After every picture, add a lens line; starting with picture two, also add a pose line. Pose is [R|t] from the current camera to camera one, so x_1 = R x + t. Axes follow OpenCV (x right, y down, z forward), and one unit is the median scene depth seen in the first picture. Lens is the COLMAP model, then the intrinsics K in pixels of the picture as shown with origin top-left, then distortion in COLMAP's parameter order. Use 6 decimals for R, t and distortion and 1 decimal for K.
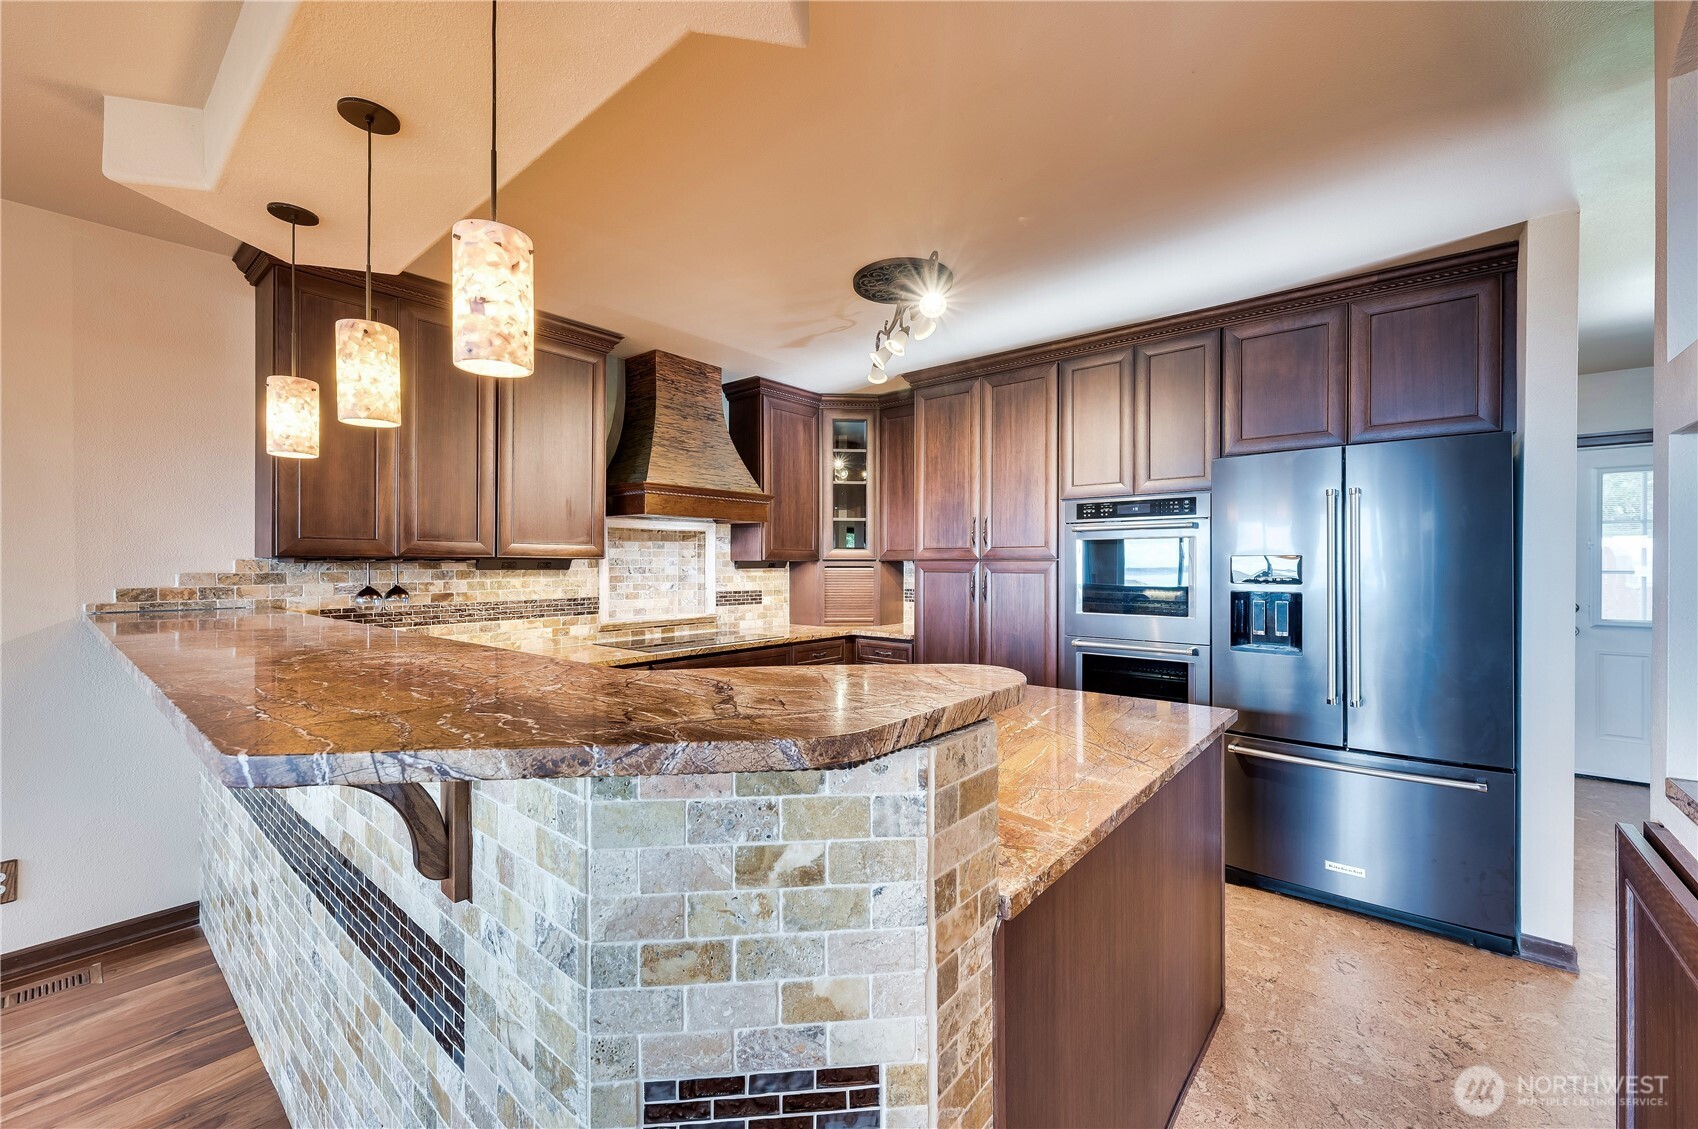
lens RADIAL K [[677.7, 0, 838.2], [0, 677.7, 563.5], [0, 0, 1]] dist [0.000039, -0.000221]
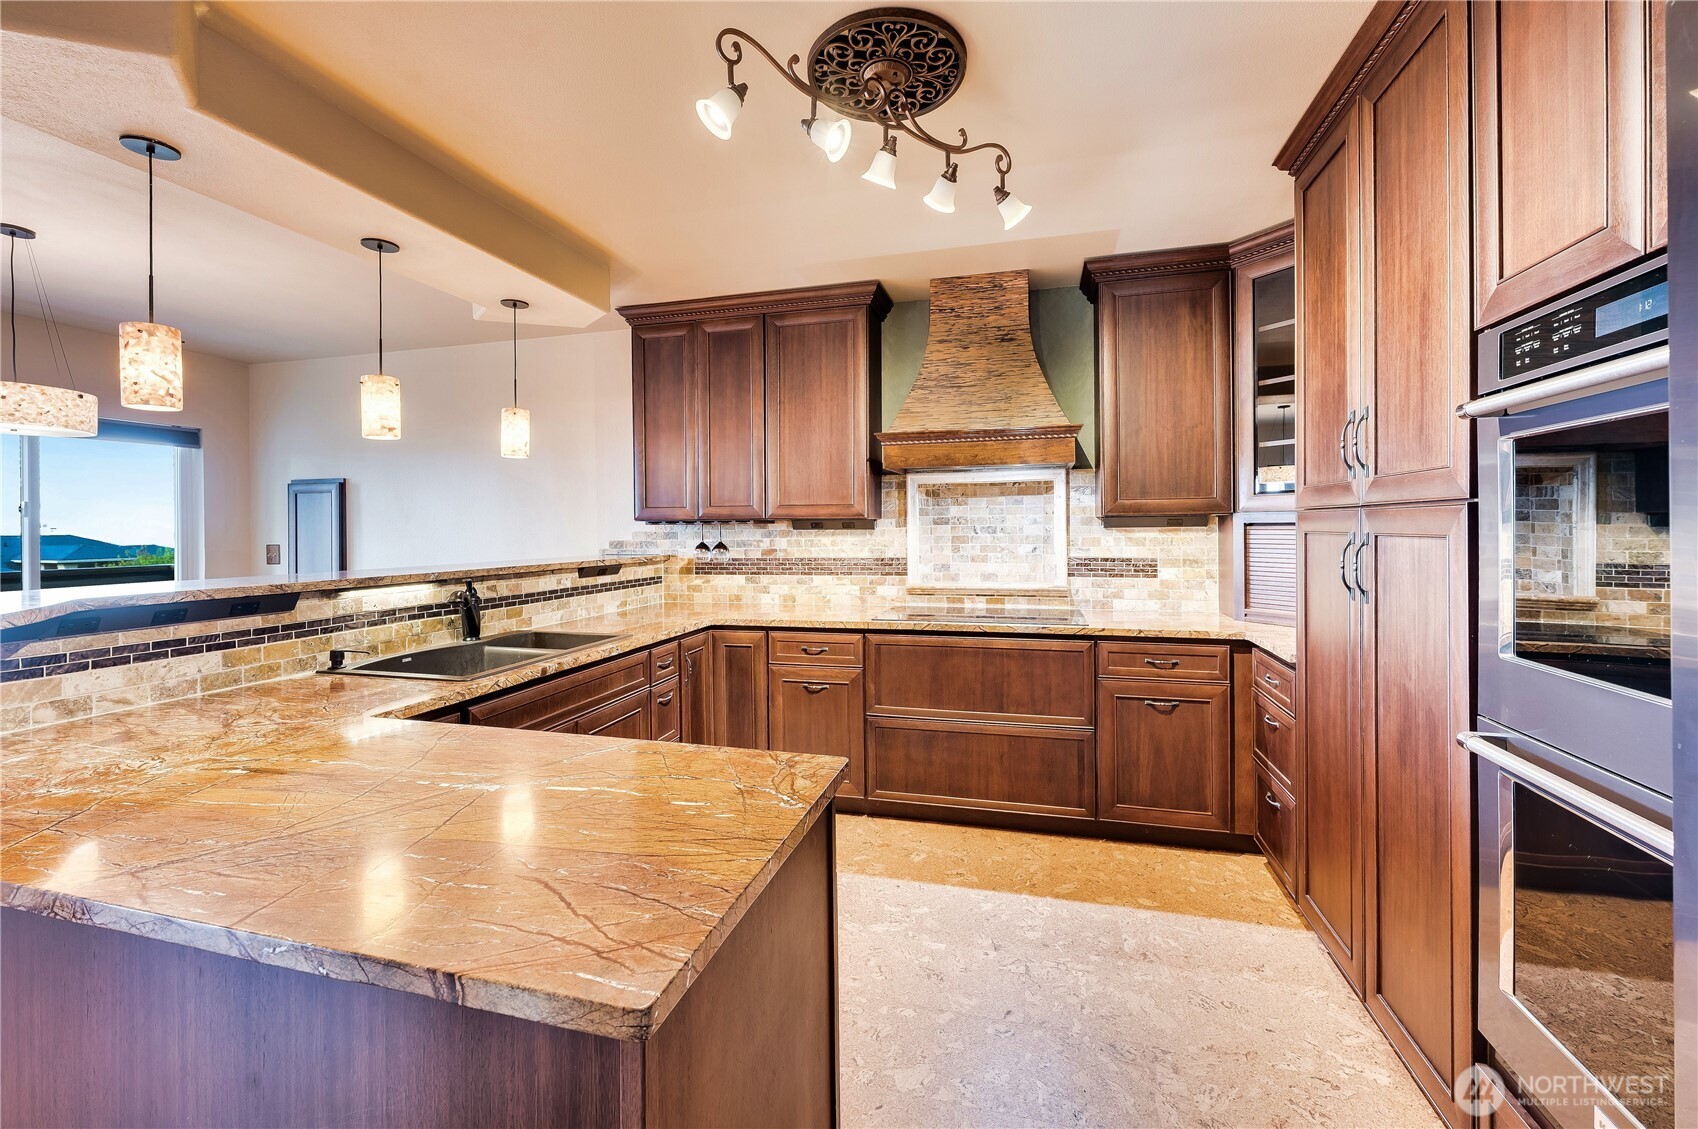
lens RADIAL K [[677.7, 0, 841.1], [0, 677.7, 532.0], [0, 0, 1]] dist [0.000039, -0.000221]
pose [[0.419794, 0.002793, -0.907615, 0.479063], [0.009139, 0.999932, 0.007304, 0.005003], [0.907573, -0.011361, 0.419740, 0.517433]]
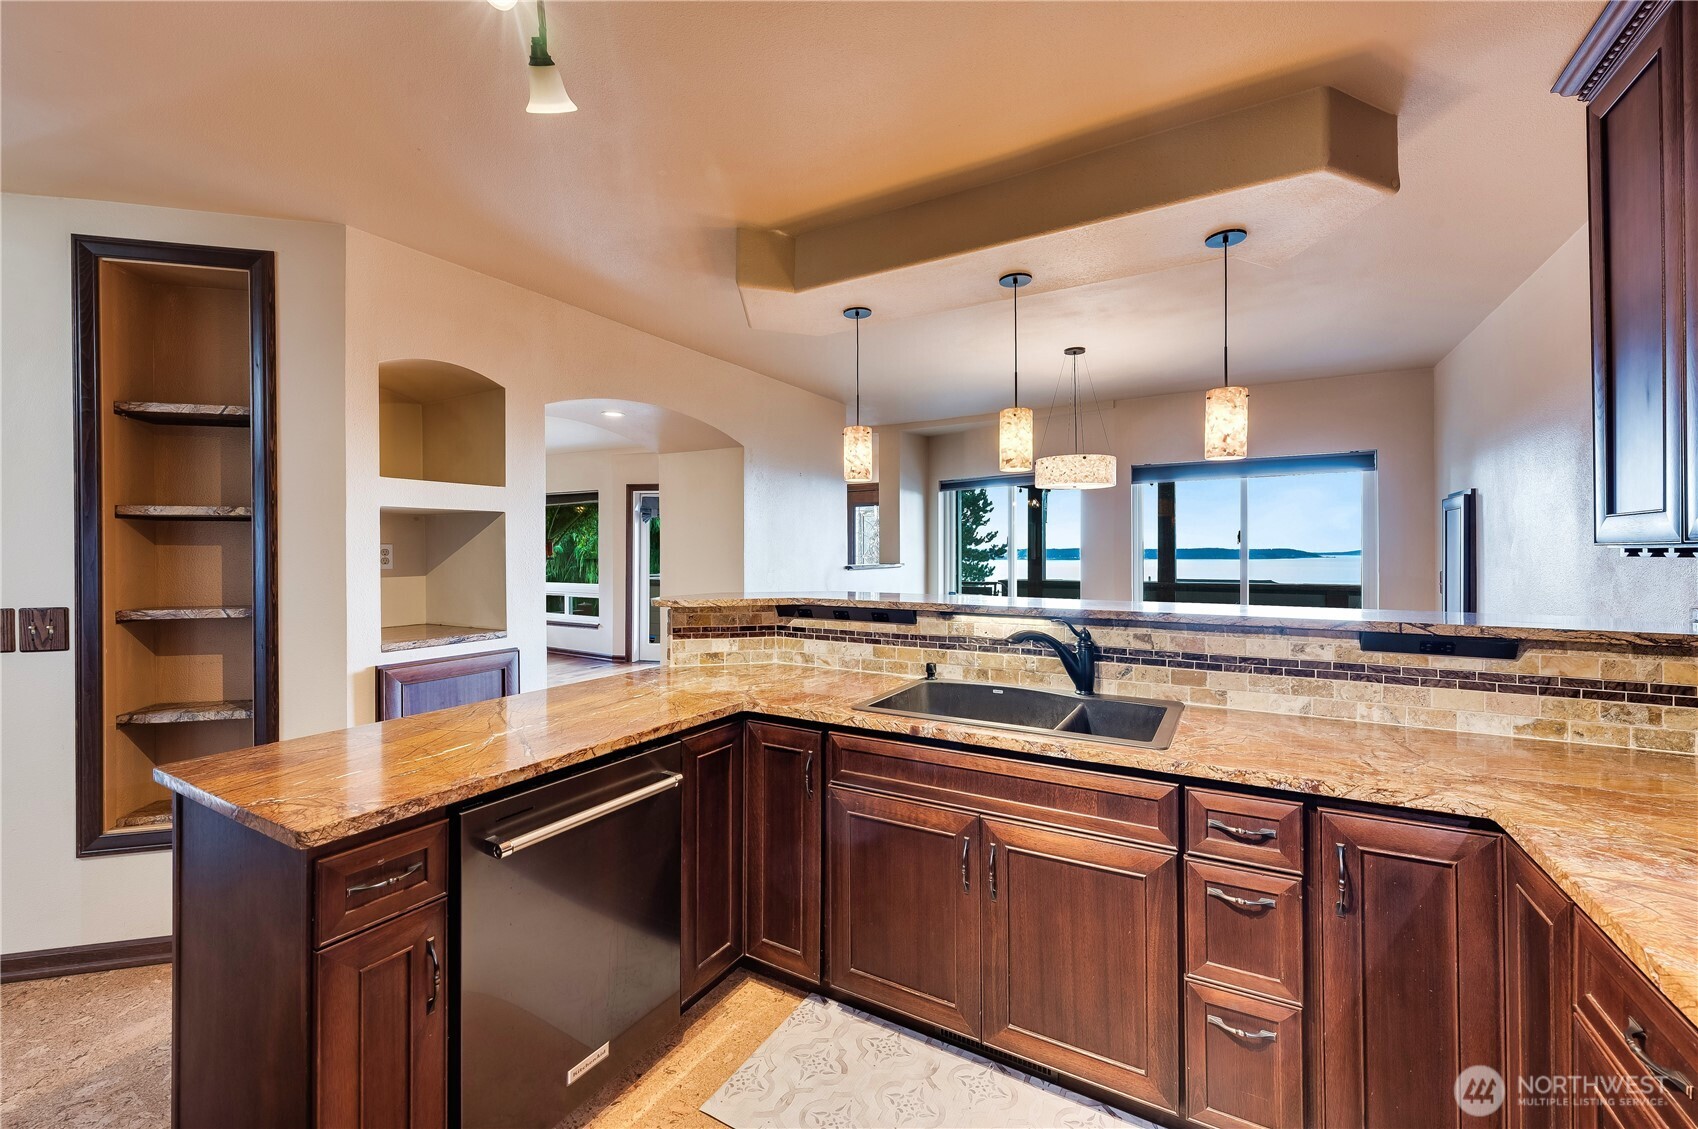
lens RADIAL K [[677.7, 0, 847.8], [0, 677.7, 551.6], [0, 0, 1]] dist [0.000039, -0.000221]
pose [[-0.982005, -0.002553, -0.188835, -0.014684], [-0.001358, 0.999978, -0.006457, -0.000052], [0.188848, -0.006085, -0.981988, 1.005905]]
